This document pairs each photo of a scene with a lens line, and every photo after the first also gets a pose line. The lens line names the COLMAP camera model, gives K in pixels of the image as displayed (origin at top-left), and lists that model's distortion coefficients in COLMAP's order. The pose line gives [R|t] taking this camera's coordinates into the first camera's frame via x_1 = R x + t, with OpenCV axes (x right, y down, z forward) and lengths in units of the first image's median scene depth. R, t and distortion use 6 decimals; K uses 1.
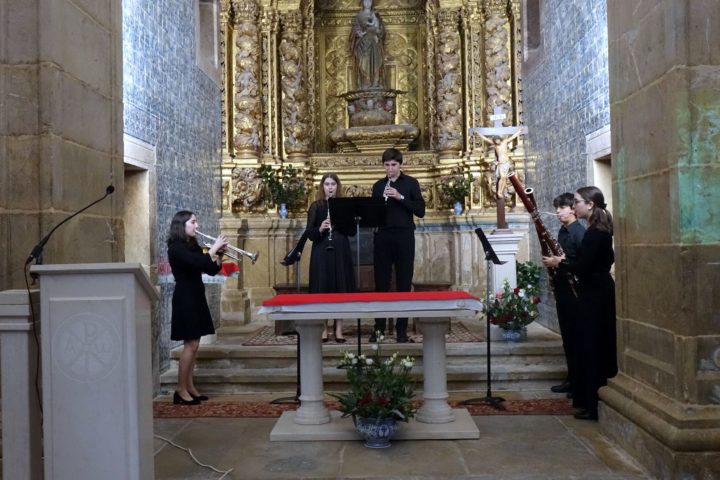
lens RADIAL K [[766.4, 0, 359.6], [0, 766.4, 237.3], [0, 0, 1]] dist [0.009267, 0.000000]
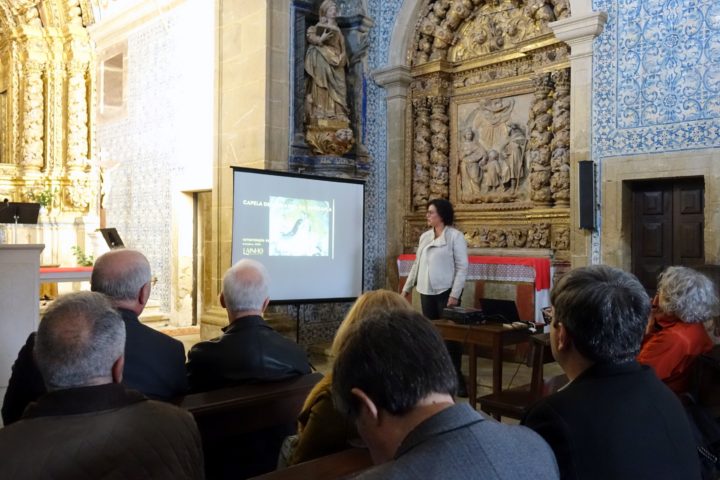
lens RADIAL K [[671.5, 0, 359.6], [0, 671.5, 239.8], [0, 0, 1]] dist [0.016256, 0.000000]
pose [[0.701787, 0.024401, 0.711968, -0.343895], [-0.029583, 0.999549, -0.005097, 0.002699], [-0.711772, -0.017484, 0.702193, -0.247790]]
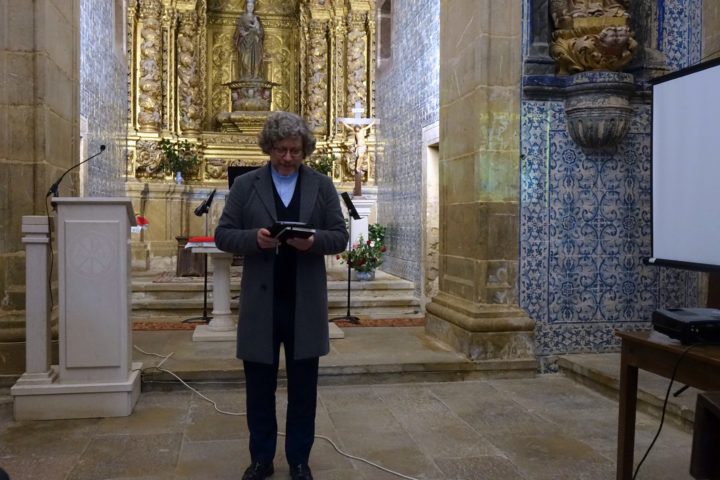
lens RADIAL K [[705.8, 0, 357.2], [0, 705.8, 241.4], [0, 0, 1]] dist [0.007678, 0.000000]
pose [[0.979501, 0.020357, 0.200408, -0.048743], [-0.027514, 0.999077, 0.032991, 0.022326], [-0.199551, -0.037828, 0.979157, -0.157456]]
